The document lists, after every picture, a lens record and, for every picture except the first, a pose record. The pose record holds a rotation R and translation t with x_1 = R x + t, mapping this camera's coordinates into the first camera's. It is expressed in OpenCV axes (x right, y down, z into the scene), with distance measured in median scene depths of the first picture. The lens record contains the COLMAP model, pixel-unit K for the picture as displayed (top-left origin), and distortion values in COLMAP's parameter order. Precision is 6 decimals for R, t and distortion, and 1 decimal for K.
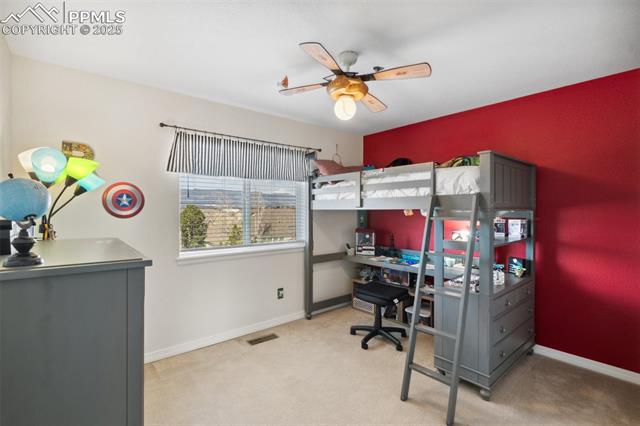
lens RADIAL K [[303.2, 0, 314.2], [0, 303.2, 211.8], [0, 0, 1]] dist [-0.001148, -0.000039]
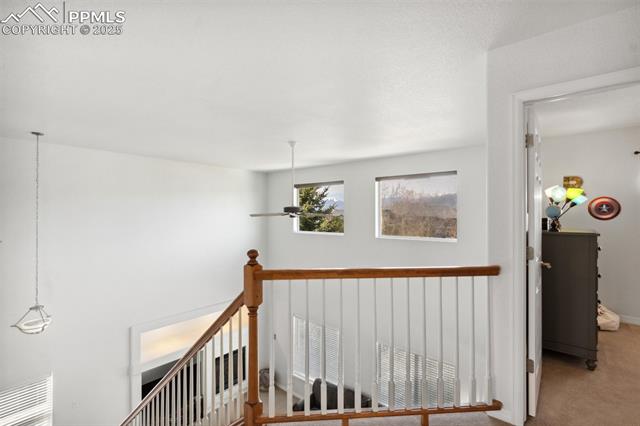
lens RADIAL K [[303.2, 0, 314.2], [0, 303.2, 211.8], [0, 0, 1]] dist [-0.001148, -0.000039]
pose [[0.192803, -0.006402, -0.981217, 0.625592], [-0.010186, 0.999912, -0.008525, 0.007486], [0.981185, 0.011638, 0.192721, -0.772817]]
